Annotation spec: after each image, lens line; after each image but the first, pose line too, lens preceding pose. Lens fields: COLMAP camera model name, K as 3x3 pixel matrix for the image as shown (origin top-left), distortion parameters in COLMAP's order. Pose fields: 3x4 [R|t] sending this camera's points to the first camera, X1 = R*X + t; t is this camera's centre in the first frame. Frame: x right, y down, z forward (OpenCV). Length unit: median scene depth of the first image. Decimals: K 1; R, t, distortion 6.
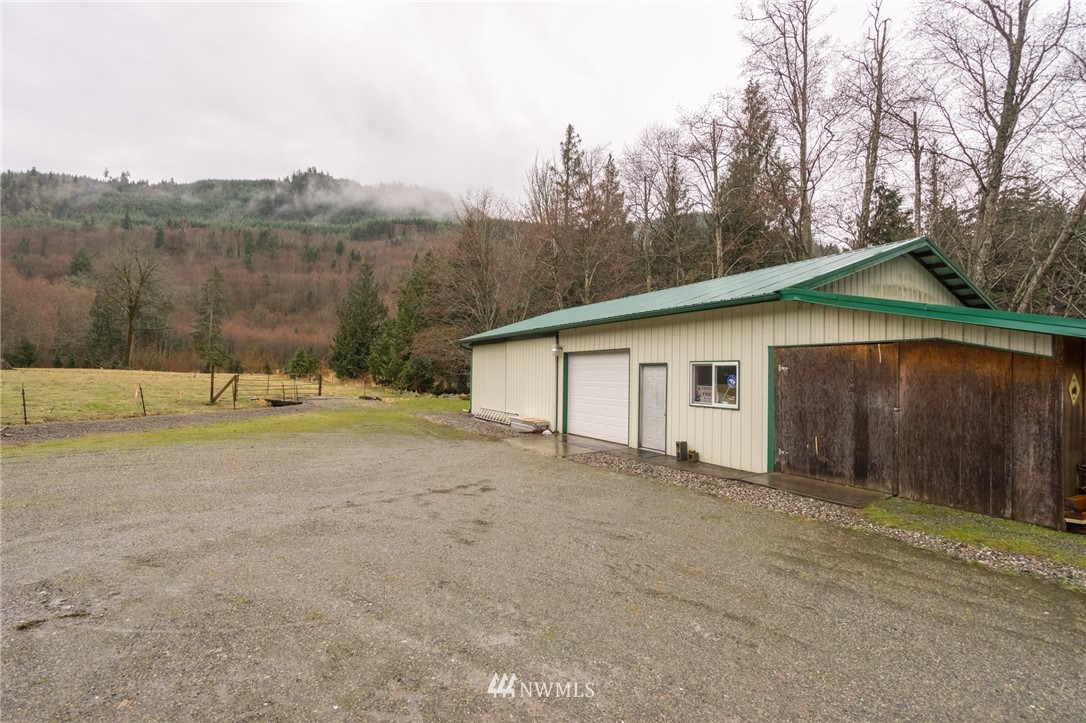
lens RADIAL K [[498.0, 0, 552.6], [0, 498.0, 376.7], [0, 0, 1]] dist [-0.026538, 0.010413]
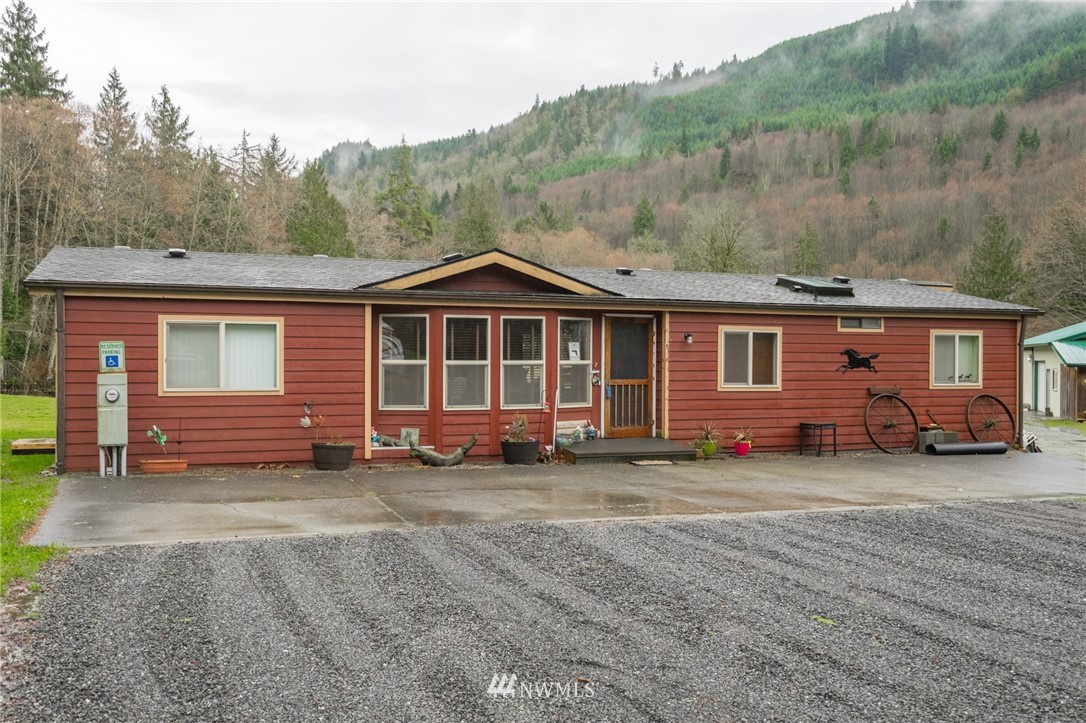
lens RADIAL K [[973.1, 0, 565.5], [0, 973.1, 359.5], [0, 0, 1]] dist [-0.006898, 0.030842]
pose [[0.672369, -0.011227, -0.740131, 0.297555], [0.004609, 0.999929, -0.010982, -0.005307], [0.740201, 0.003973, 0.672373, -0.502598]]
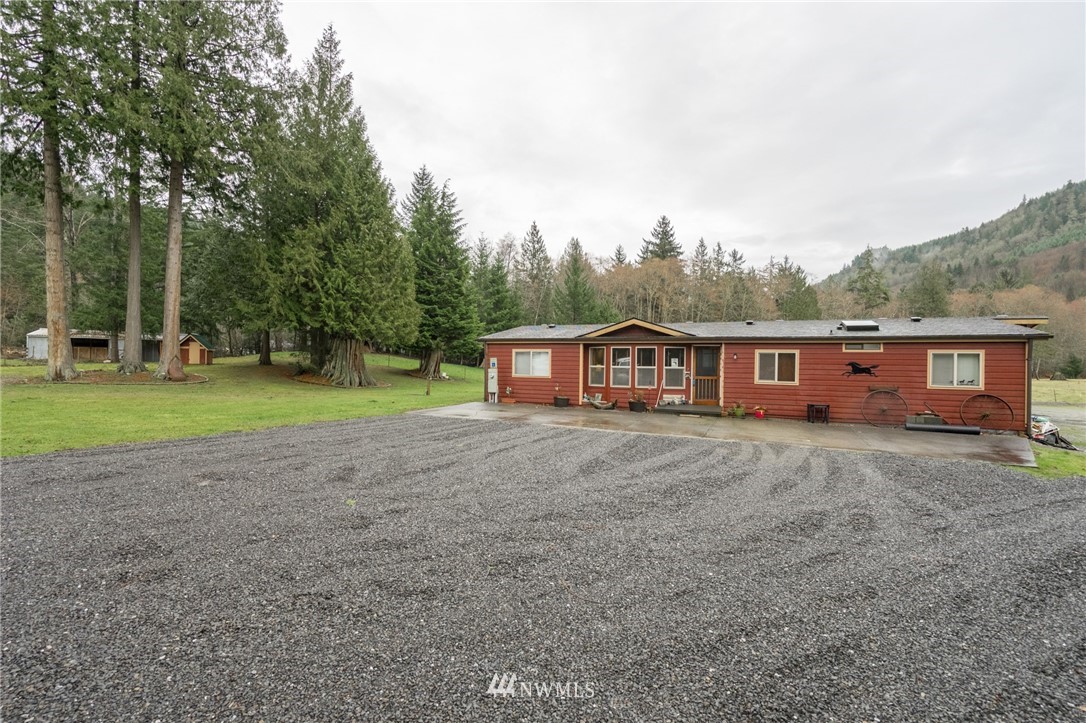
lens RADIAL K [[498.0, 0, 550.3], [0, 498.0, 350.8], [0, 0, 1]] dist [-0.026538, 0.010413]
pose [[-0.063468, -0.052491, -0.996602, 0.388237], [-0.022019, 0.998446, -0.051186, -0.001310], [0.997741, 0.018695, -0.064525, -0.388555]]
